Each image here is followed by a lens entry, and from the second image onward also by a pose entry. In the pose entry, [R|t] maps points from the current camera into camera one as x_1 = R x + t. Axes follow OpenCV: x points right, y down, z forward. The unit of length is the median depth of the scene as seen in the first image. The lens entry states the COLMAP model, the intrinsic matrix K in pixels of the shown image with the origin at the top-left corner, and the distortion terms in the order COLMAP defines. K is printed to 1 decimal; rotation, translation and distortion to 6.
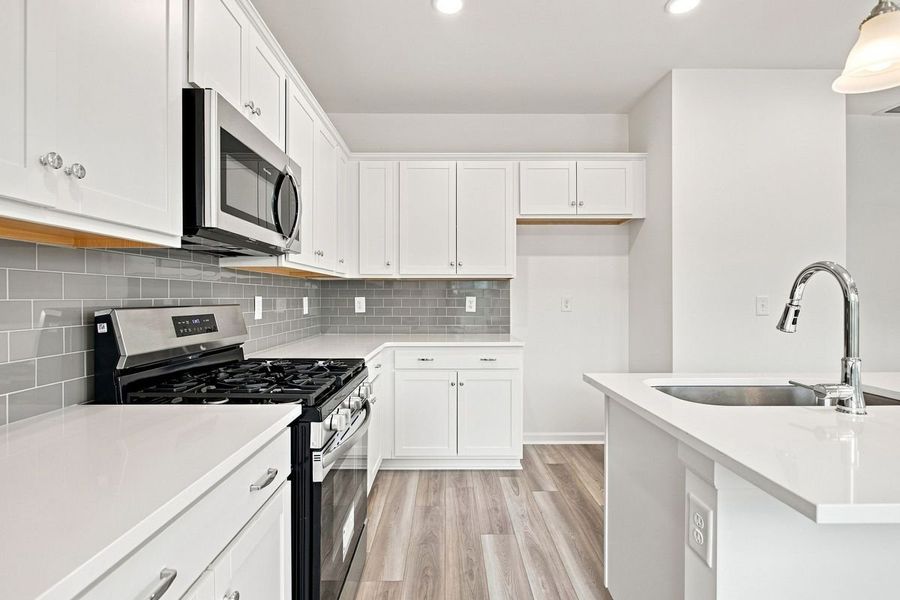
lens RADIAL K [[431.8, 0, 447.8], [0, 431.8, 297.3], [0, 0, 1]] dist [-0.005845, 0.002038]
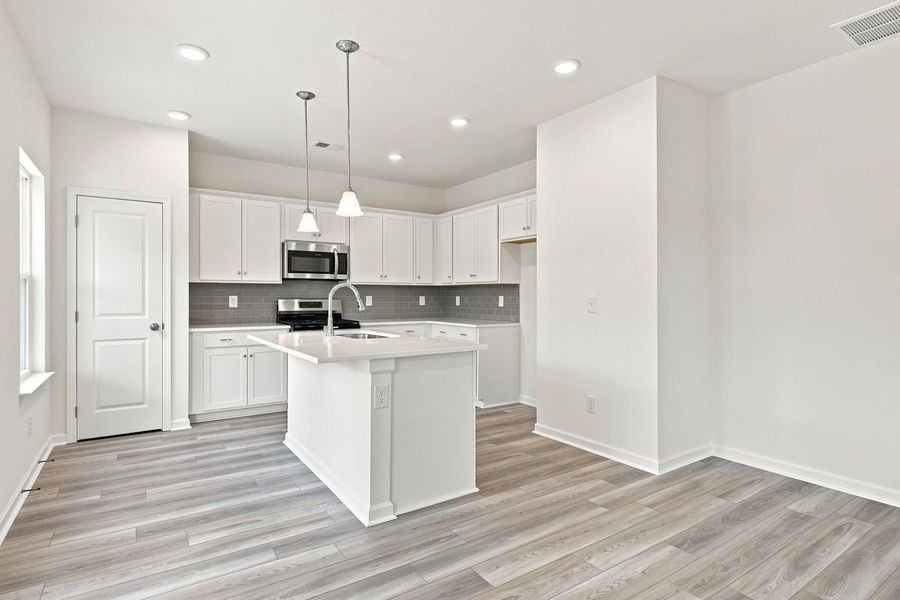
lens RADIAL K [[462.8, 0, 447.5], [0, 462.8, 296.3], [0, 0, 1]] dist [-0.005379, -0.000146]
pose [[0.547828, 0.002341, -0.836588, 1.565283], [-0.001484, 0.999997, 0.001827, -0.003966], [0.836590, 0.000241, 0.547830, -0.012857]]
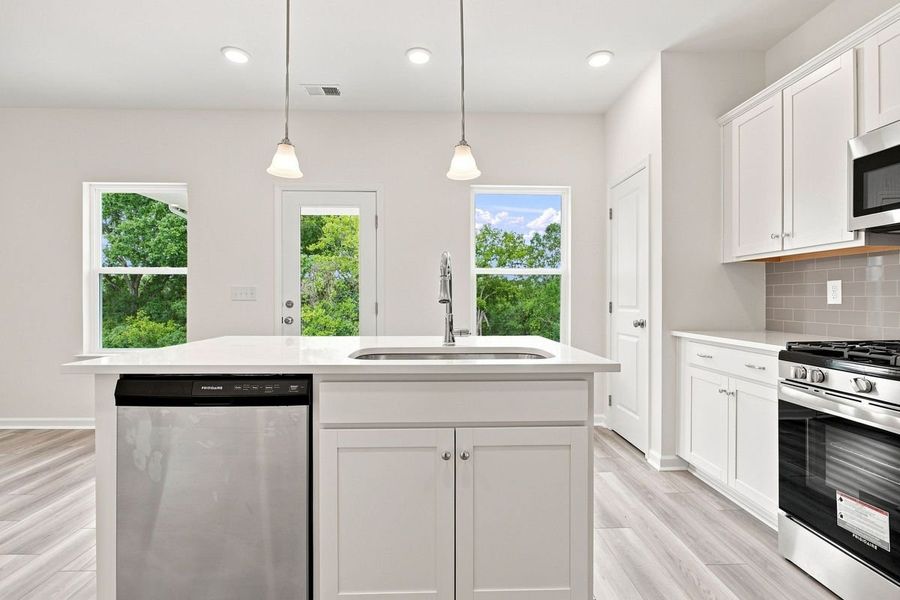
lens RADIAL K [[431.8, 0, 446.0], [0, 431.8, 298.0], [0, 0, 1]] dist [-0.005845, 0.002038]
pose [[-0.999857, 0.001513, -0.016818, 0.387805], [0.001530, 0.999998, -0.001031, 0.030733], [0.016817, -0.001056, -0.999858, 1.065295]]
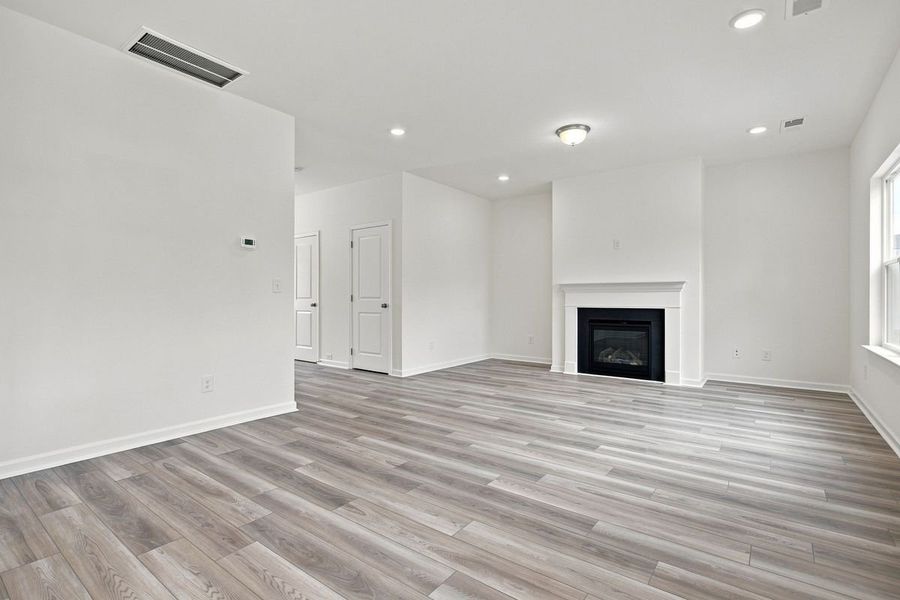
lens RADIAL K [[431.8, 0, 445.6], [0, 431.8, 301.0], [0, 0, 1]] dist [-0.005845, 0.002038]
pose [[0.616331, -0.002581, 0.787483, 0.902038], [-0.004351, 0.999968, 0.006682, 0.053007], [-0.787475, -0.007545, 0.616301, 0.017819]]
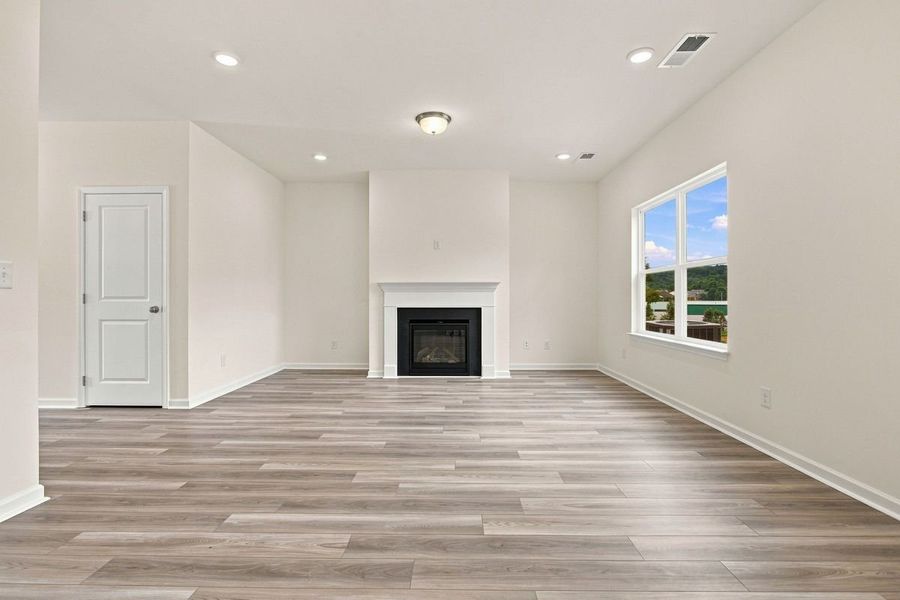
lens RADIAL K [[431.8, 0, 447.0], [0, 431.8, 298.5], [0, 0, 1]] dist [-0.005845, 0.002038]
pose [[0.028417, 0.001158, 0.999595, 0.949583], [-0.001453, 0.999998, -0.001117, 0.055405], [-0.999595, -0.001421, 0.028419, 0.504789]]
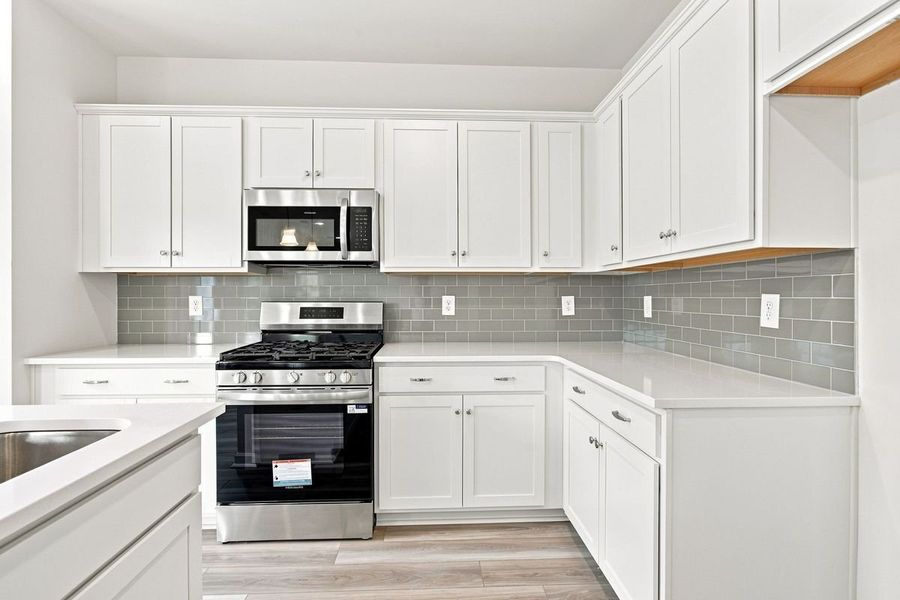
lens RADIAL K [[431.8, 0, 449.8], [0, 431.8, 295.2], [0, 0, 1]] dist [-0.005845, 0.002038]
pose [[0.037865, -0.004828, -0.999271, 0.615726], [0.001758, 0.999987, -0.004765, 0.002201], [0.999281, -0.001577, 0.037873, 0.794580]]
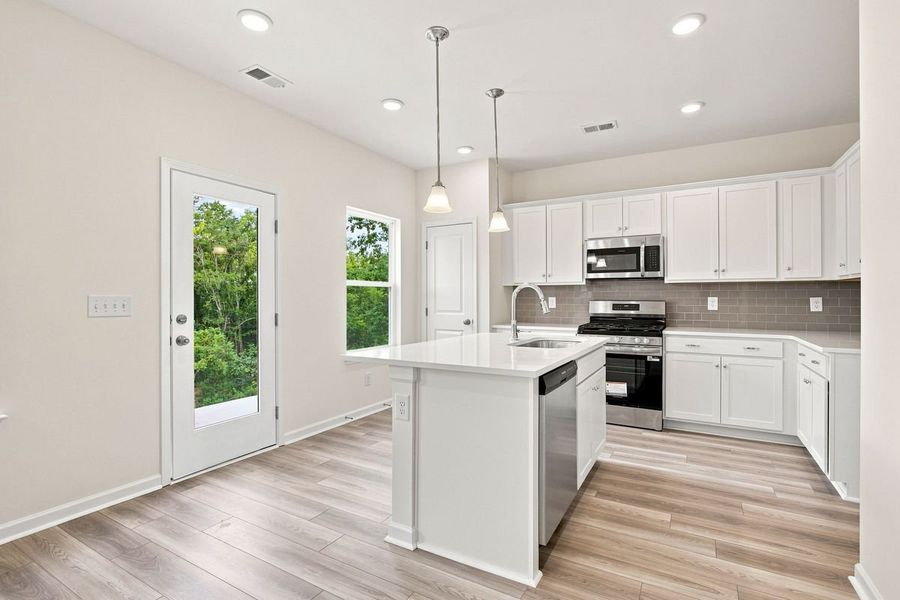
lens RADIAL K [[431.8, 0, 450.0], [0, 431.8, 297.2], [0, 0, 1]] dist [-0.005845, 0.002038]
pose [[-0.507393, 0.000447, -0.861714, 1.366066], [0.001700, 0.999998, -0.000482, -0.001208], [0.861713, -0.001710, -0.507393, 0.802492]]
